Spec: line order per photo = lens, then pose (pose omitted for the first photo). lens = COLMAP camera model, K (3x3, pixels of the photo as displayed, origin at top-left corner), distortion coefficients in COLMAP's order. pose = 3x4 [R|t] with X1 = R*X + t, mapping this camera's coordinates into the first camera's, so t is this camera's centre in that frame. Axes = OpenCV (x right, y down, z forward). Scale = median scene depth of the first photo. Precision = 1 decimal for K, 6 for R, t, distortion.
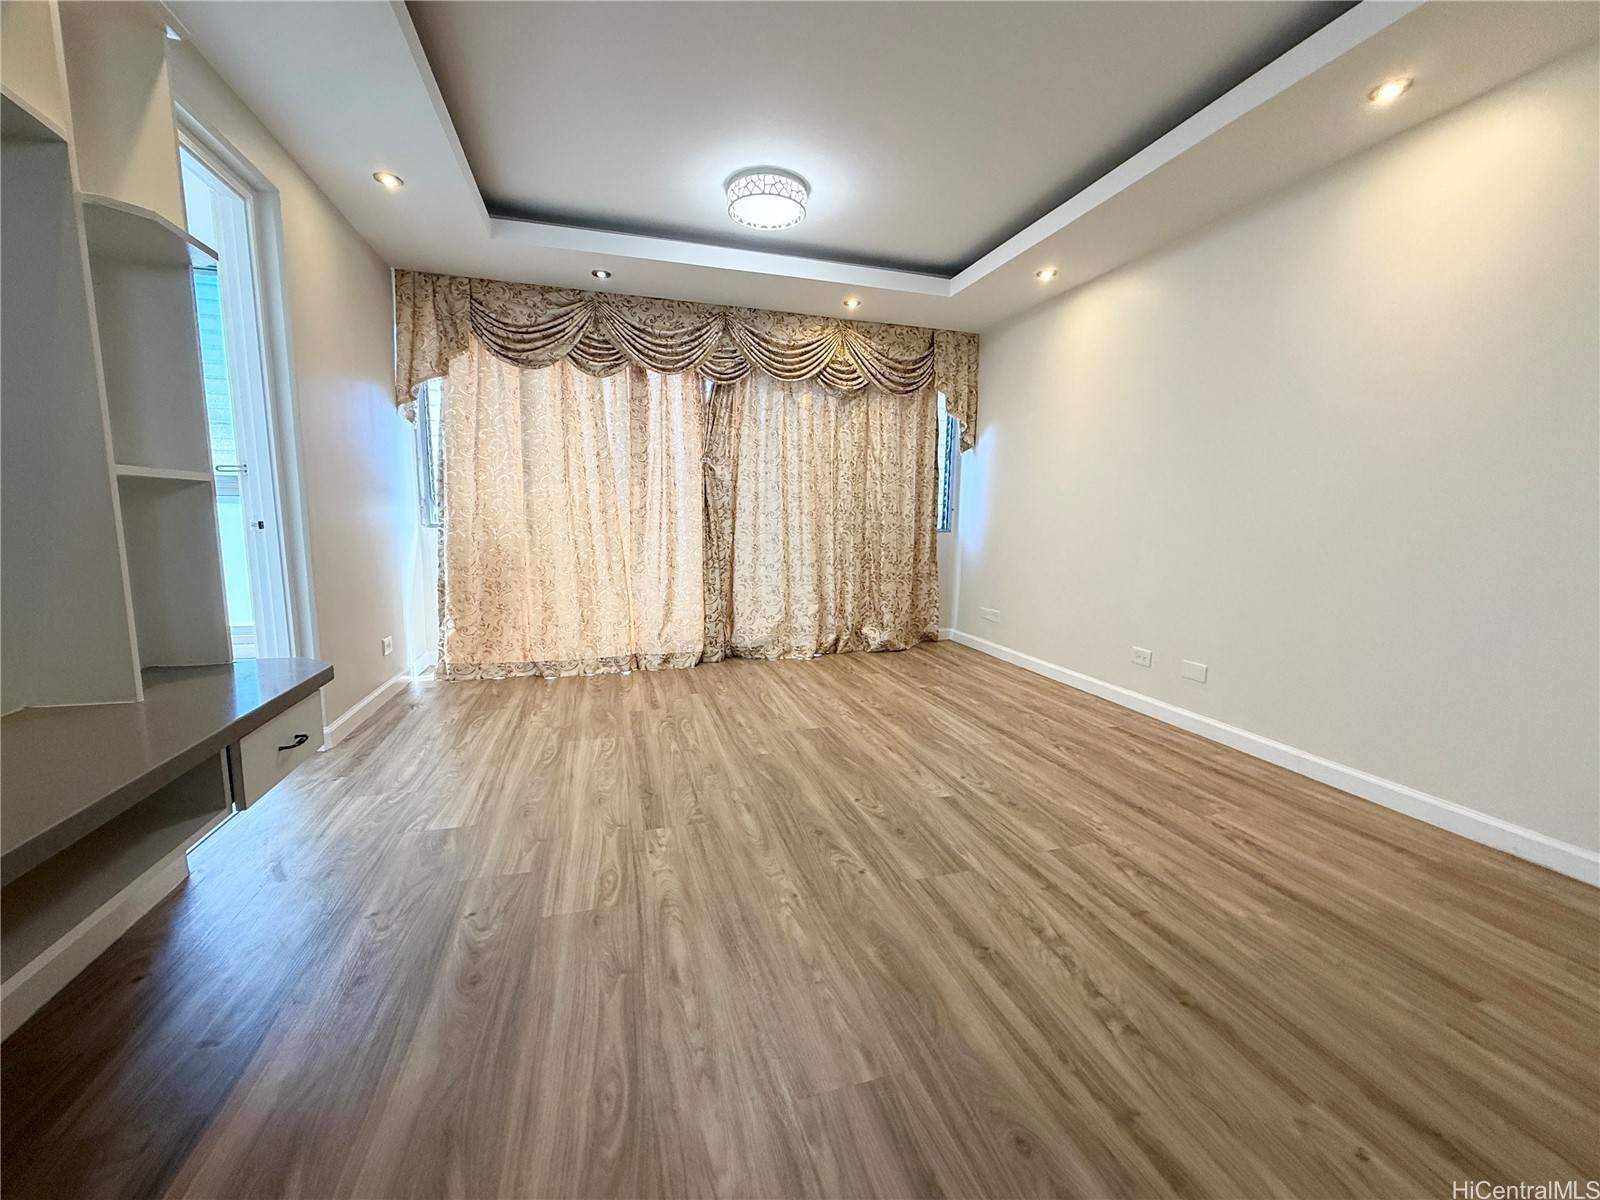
lens RADIAL K [[638.2, 0, 796.4], [0, 638.2, 603.4], [0, 0, 1]] dist [0.001089, 0.000165]
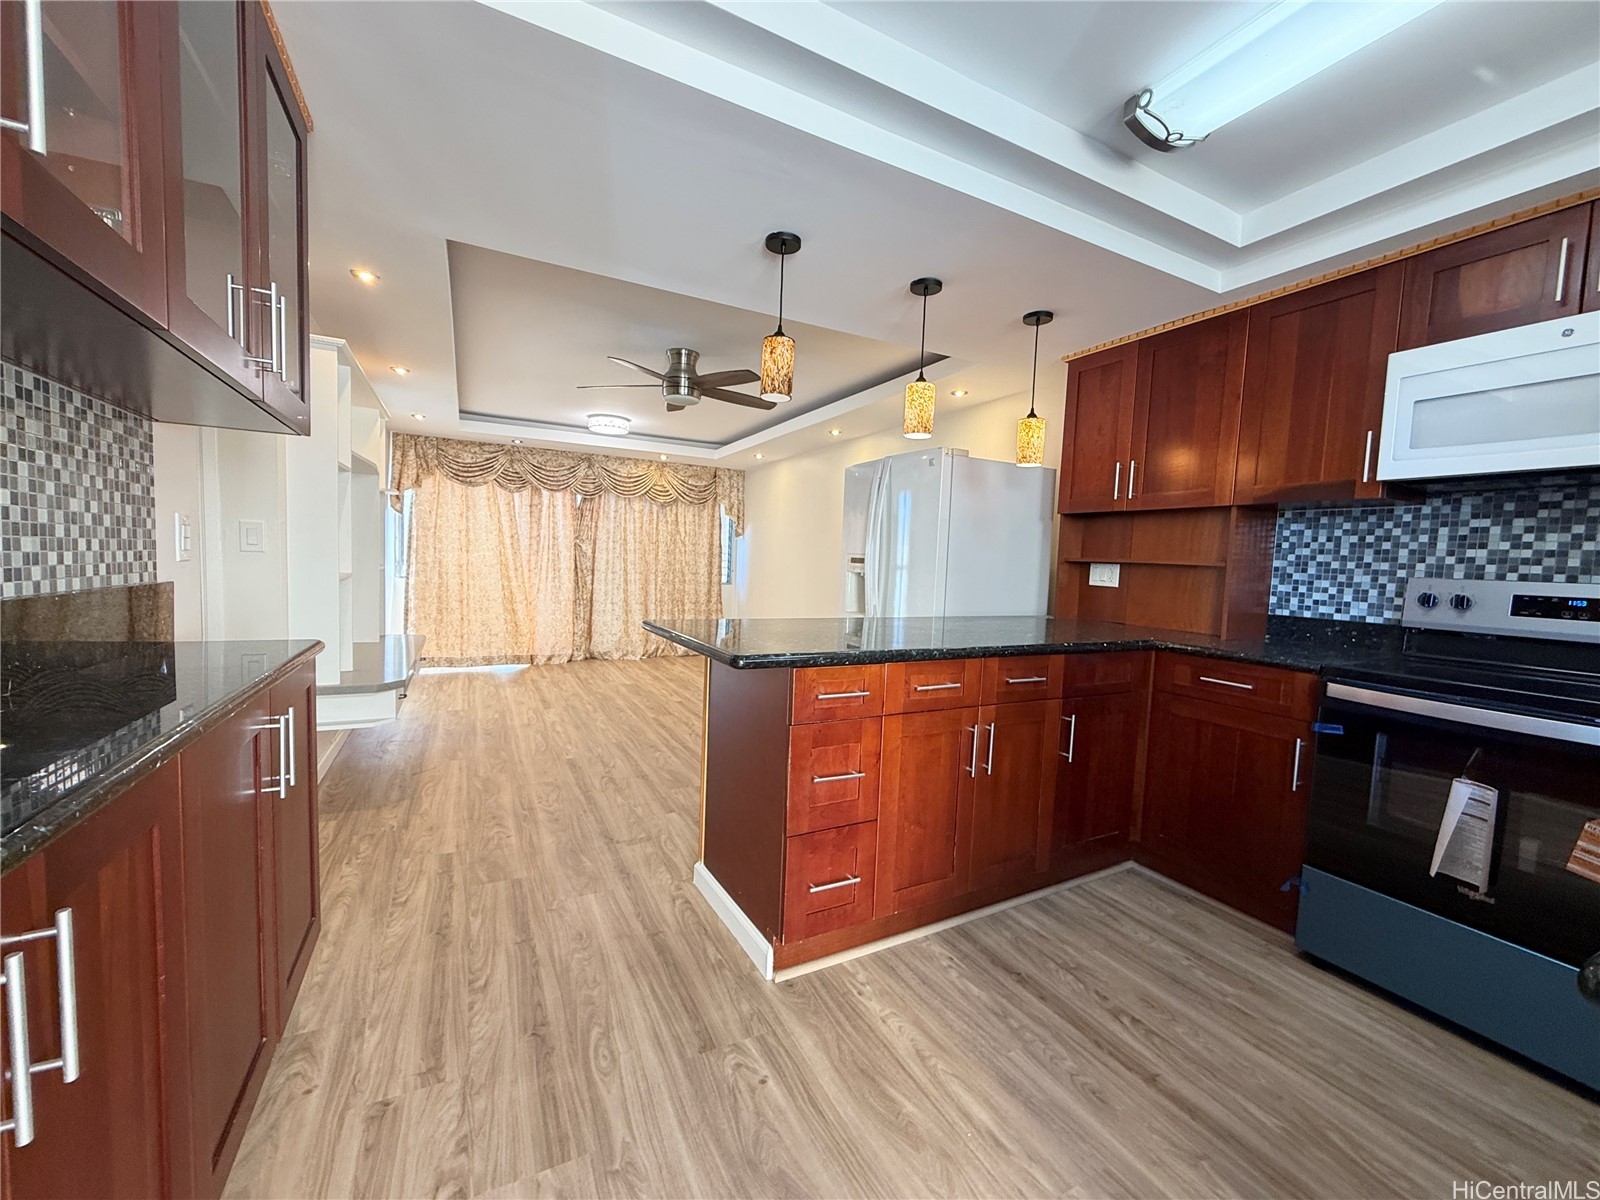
lens RADIAL K [[638.2, 0, 796.4], [0, 638.2, 603.4], [0, 0, 1]] dist [0.001089, 0.000165]
pose [[0.982623, 0.011237, 0.185271, 0.167830], [0.001269, 0.997736, -0.067245, 0.078293], [-0.185607, 0.066312, 0.980384, -1.057474]]
